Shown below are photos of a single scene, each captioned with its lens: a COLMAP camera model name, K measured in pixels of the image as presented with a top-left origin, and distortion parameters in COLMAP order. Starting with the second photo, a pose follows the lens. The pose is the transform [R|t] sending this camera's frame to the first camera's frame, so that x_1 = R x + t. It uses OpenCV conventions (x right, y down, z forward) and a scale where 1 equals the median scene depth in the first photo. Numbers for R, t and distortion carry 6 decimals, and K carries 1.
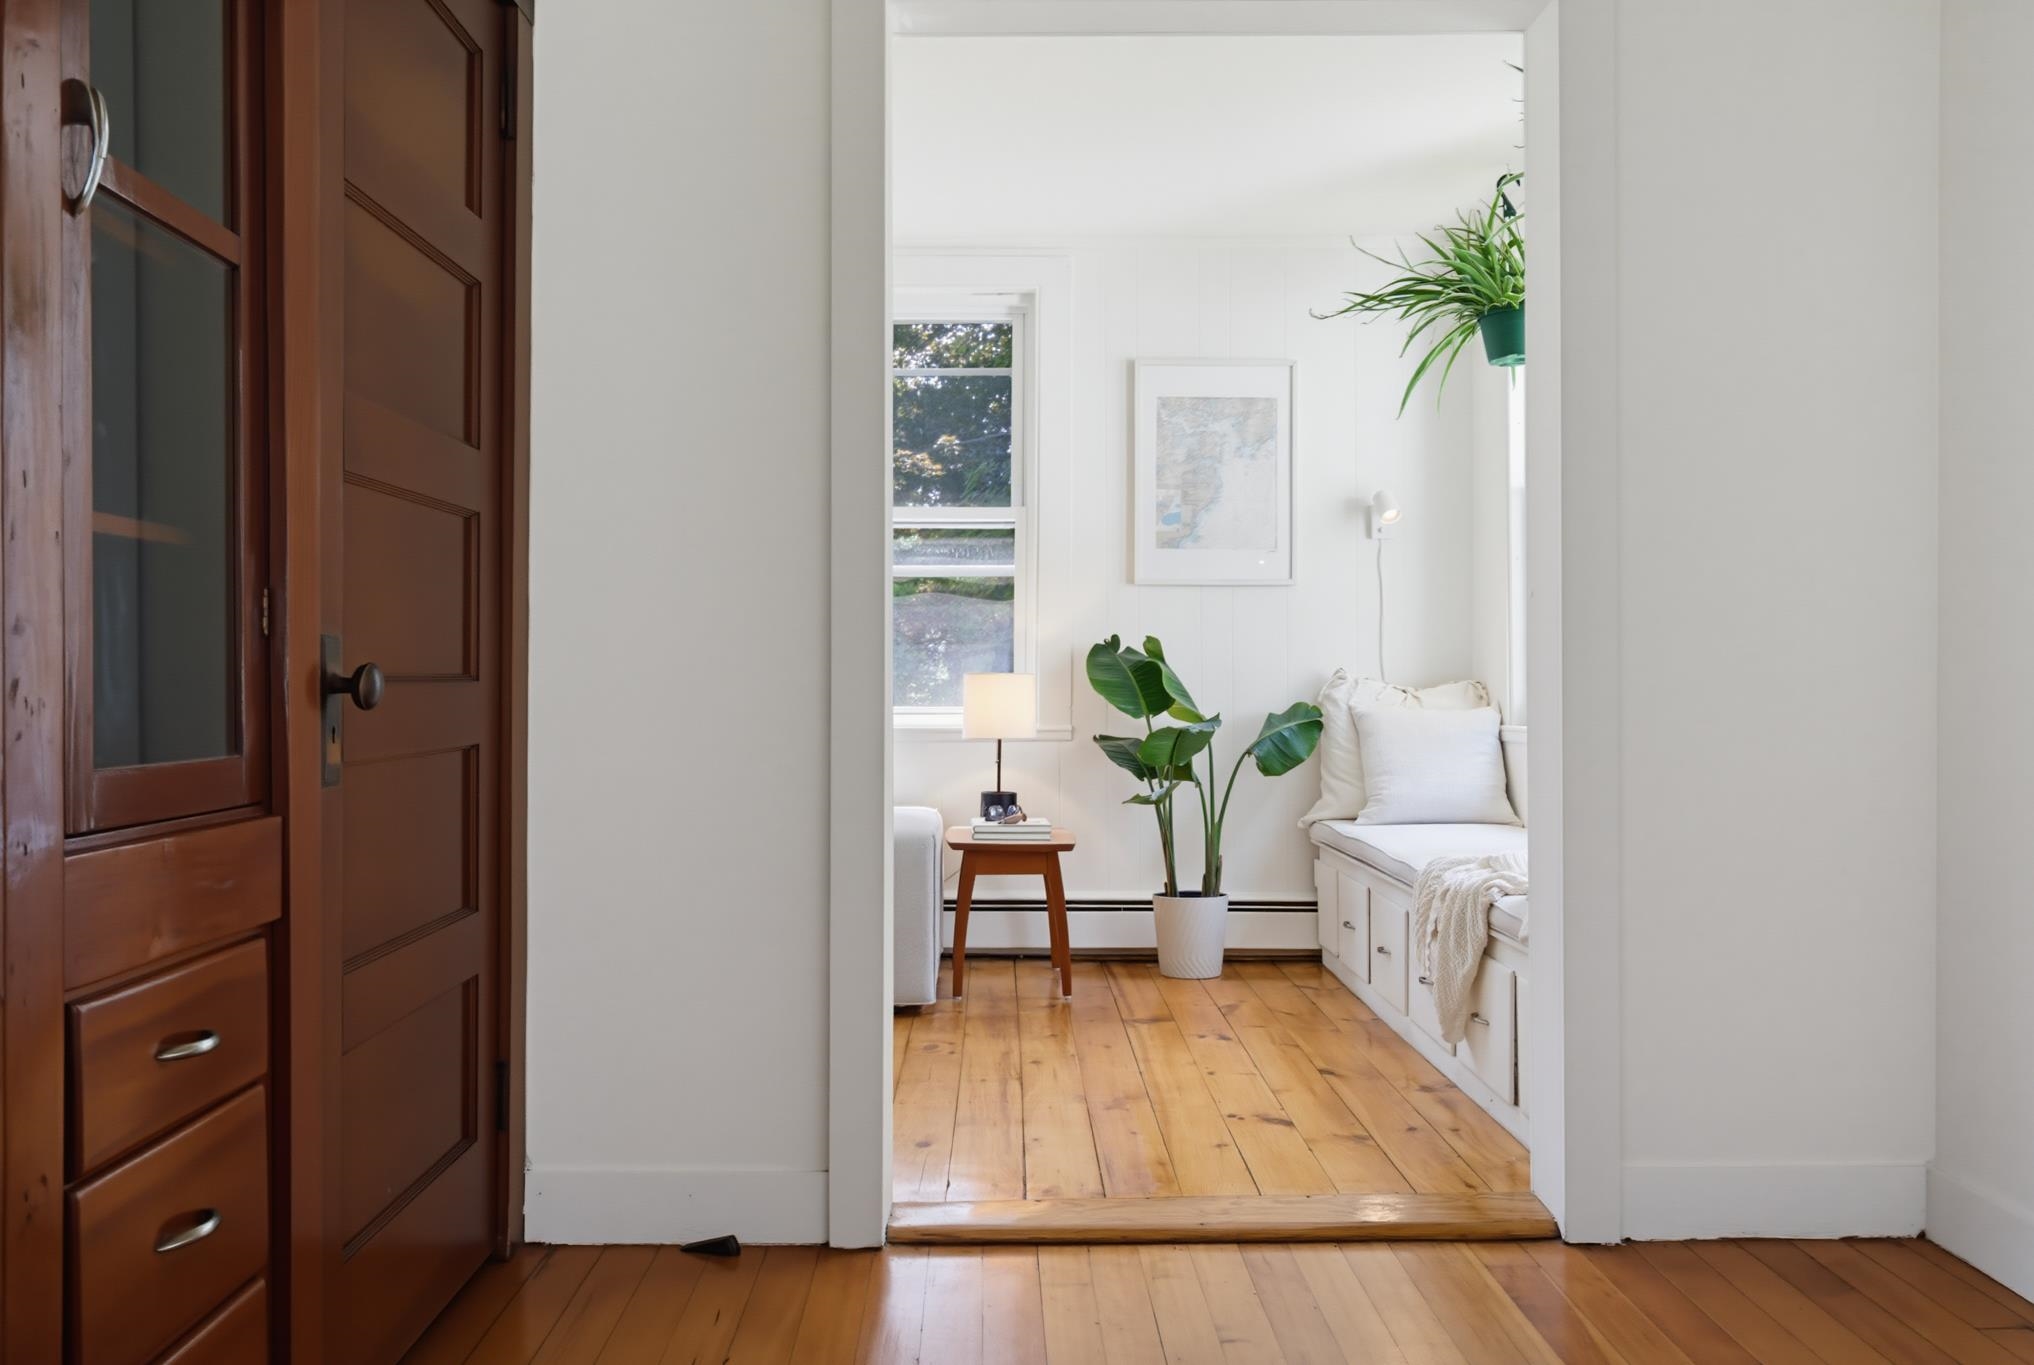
lens RADIAL K [[1658.0, 0, 1001.0], [0, 1658.0, 677.7], [0, 0, 1]] dist [-0.001163, 0.002325]
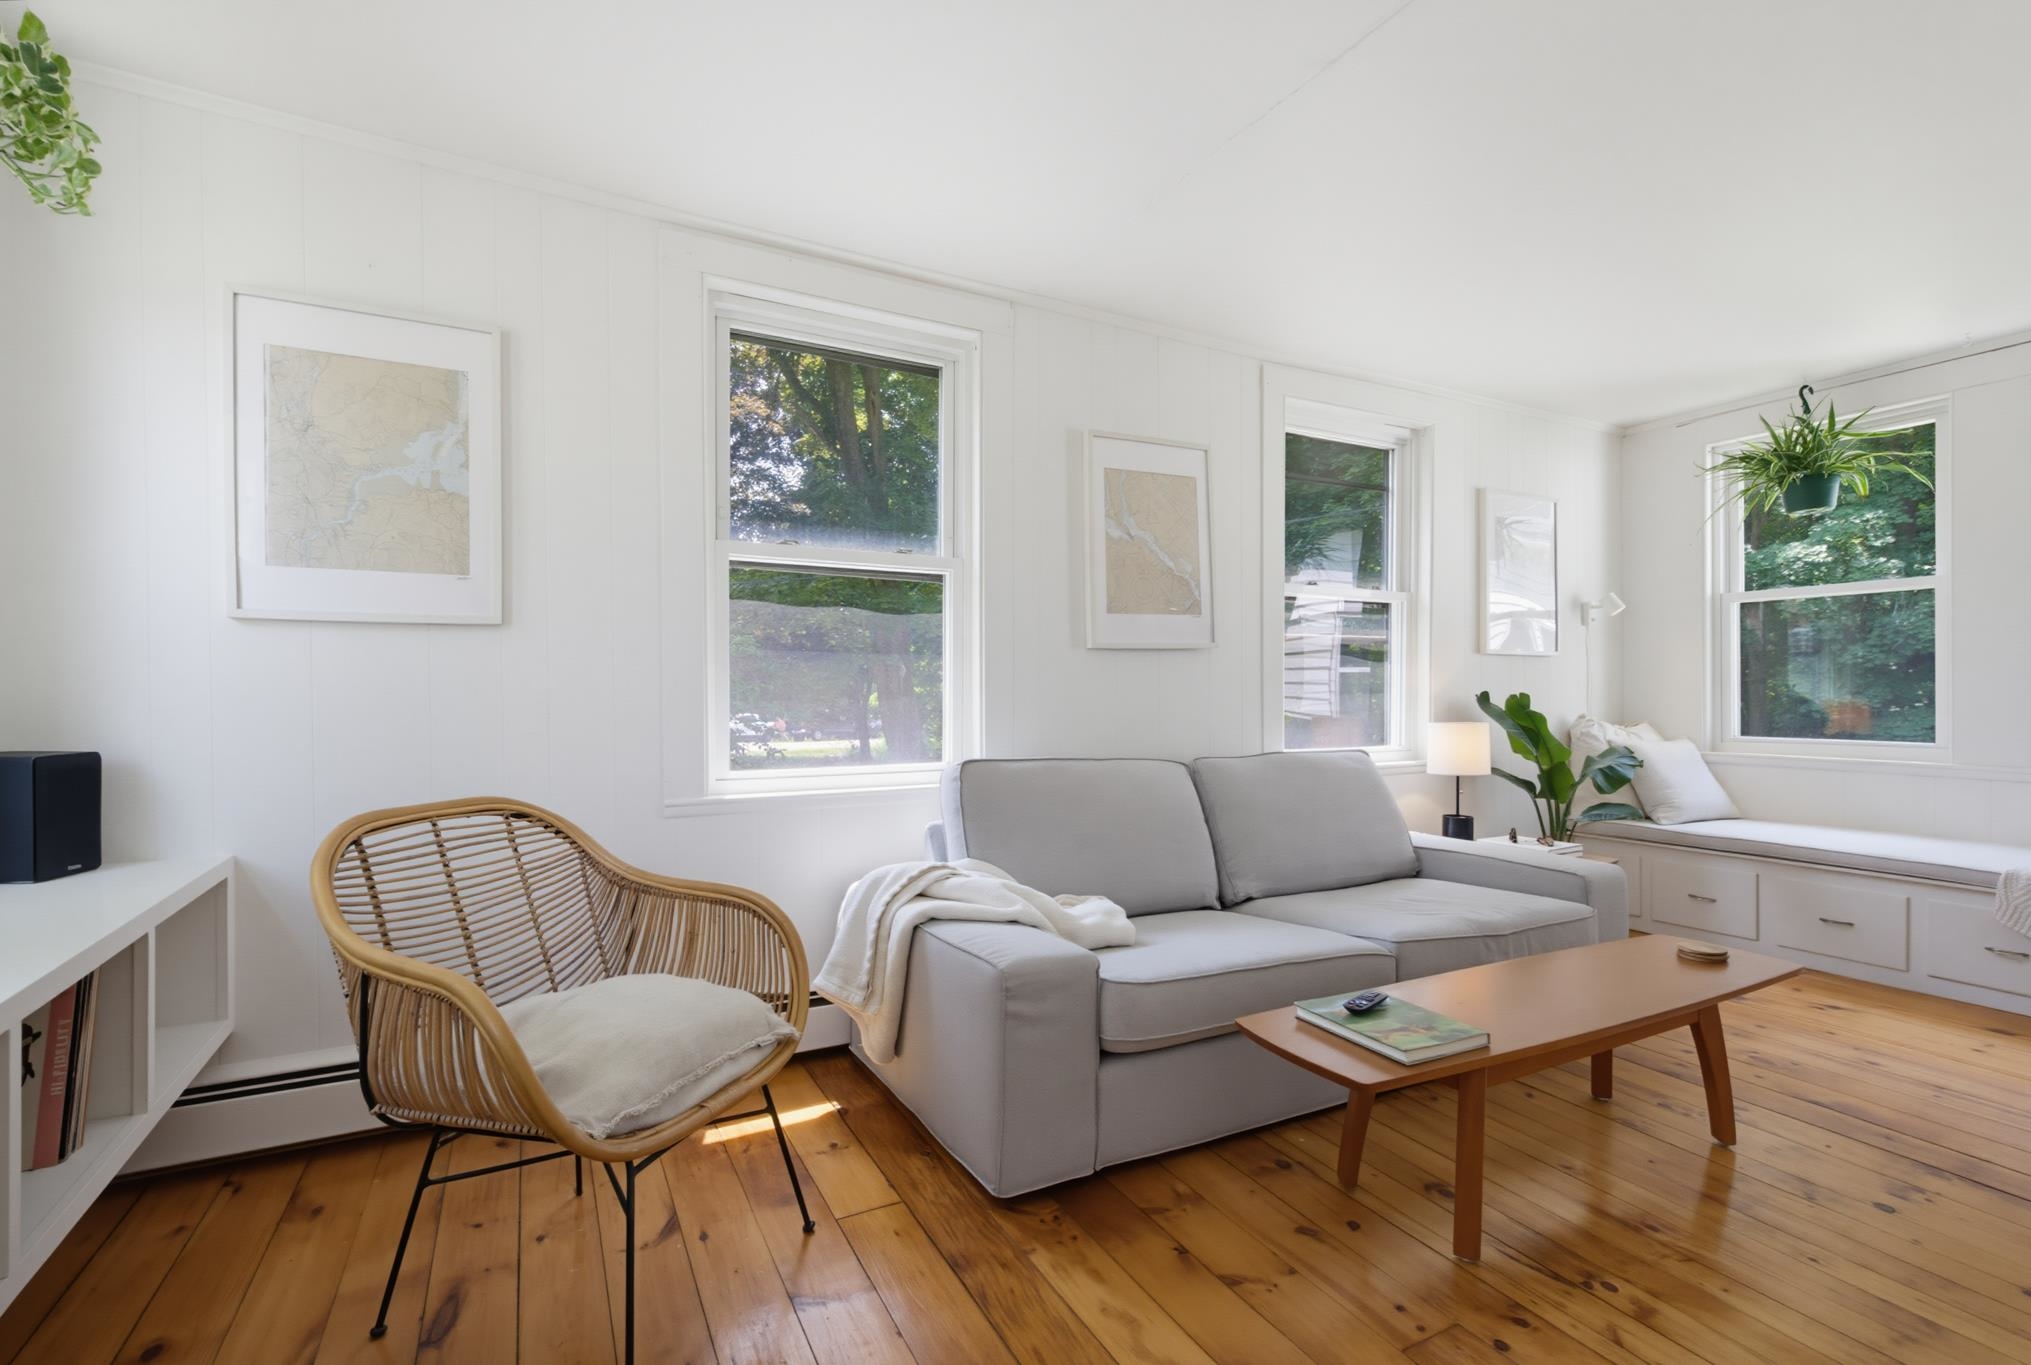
lens RADIAL K [[930.8, 0, 1006.9], [0, 930.8, 701.0], [0, 0, 1]] dist [0.004131, -0.001431]
pose [[0.892119, -0.006152, 0.451759, -0.637841], [0.001351, 0.999939, 0.010948, -0.027404], [-0.451799, -0.009156, 0.892073, 0.515220]]
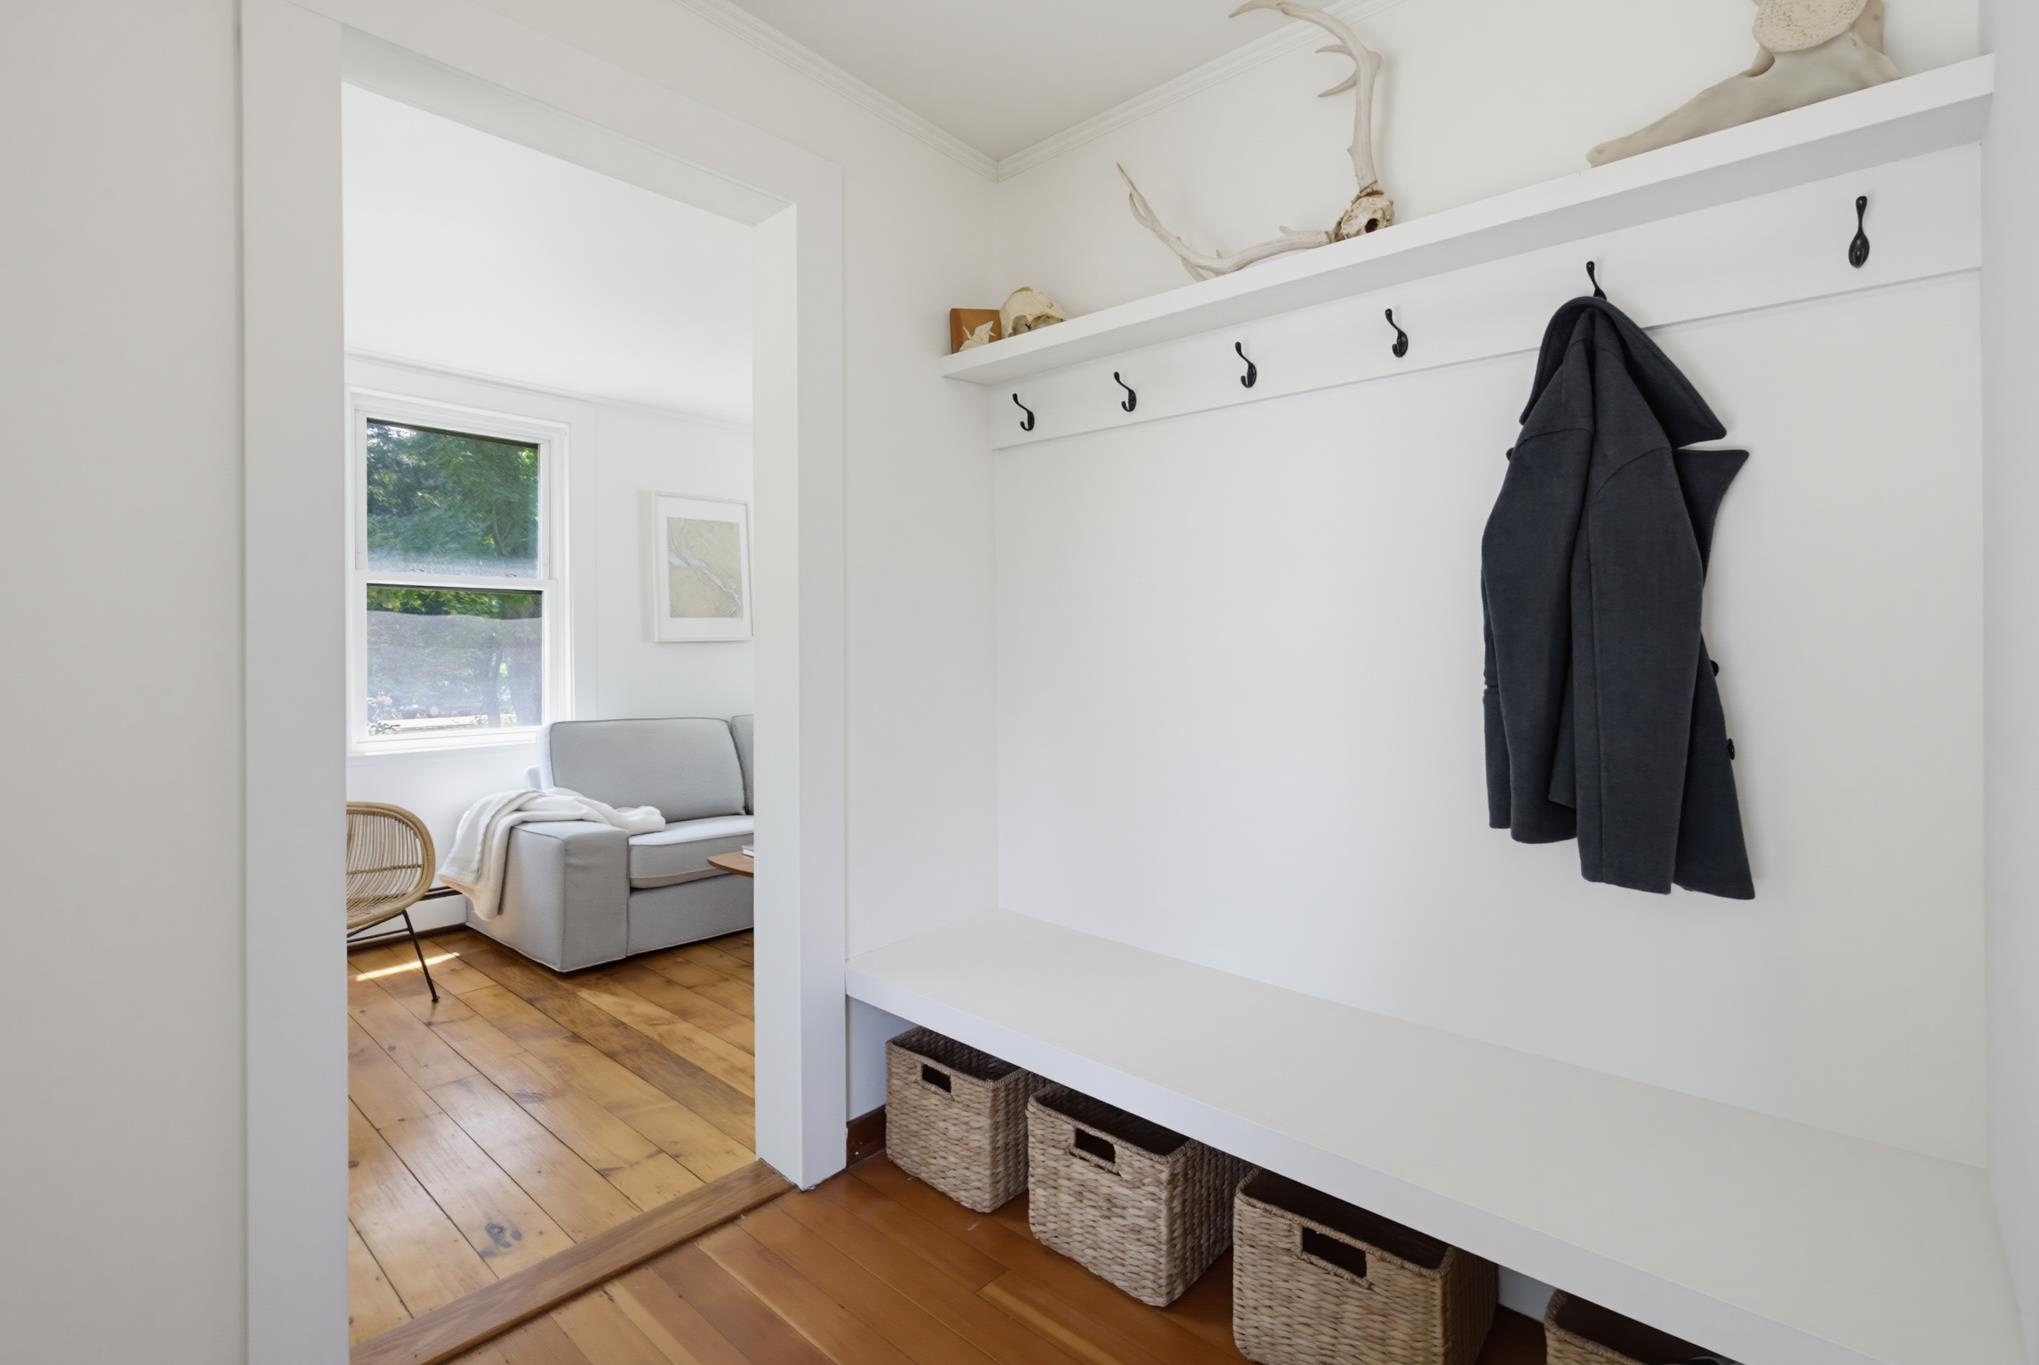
lens RADIAL K [[934.5, 0, 1013.4], [0, 934.5, 650.4], [0, 0, 1]] dist [0.004131, -0.001431]
pose [[0.682110, -0.006615, 0.731220, -0.730416], [0.011030, 0.999938, -0.001243, -0.043124], [-0.731166, 0.008913, 0.682141, 0.183586]]
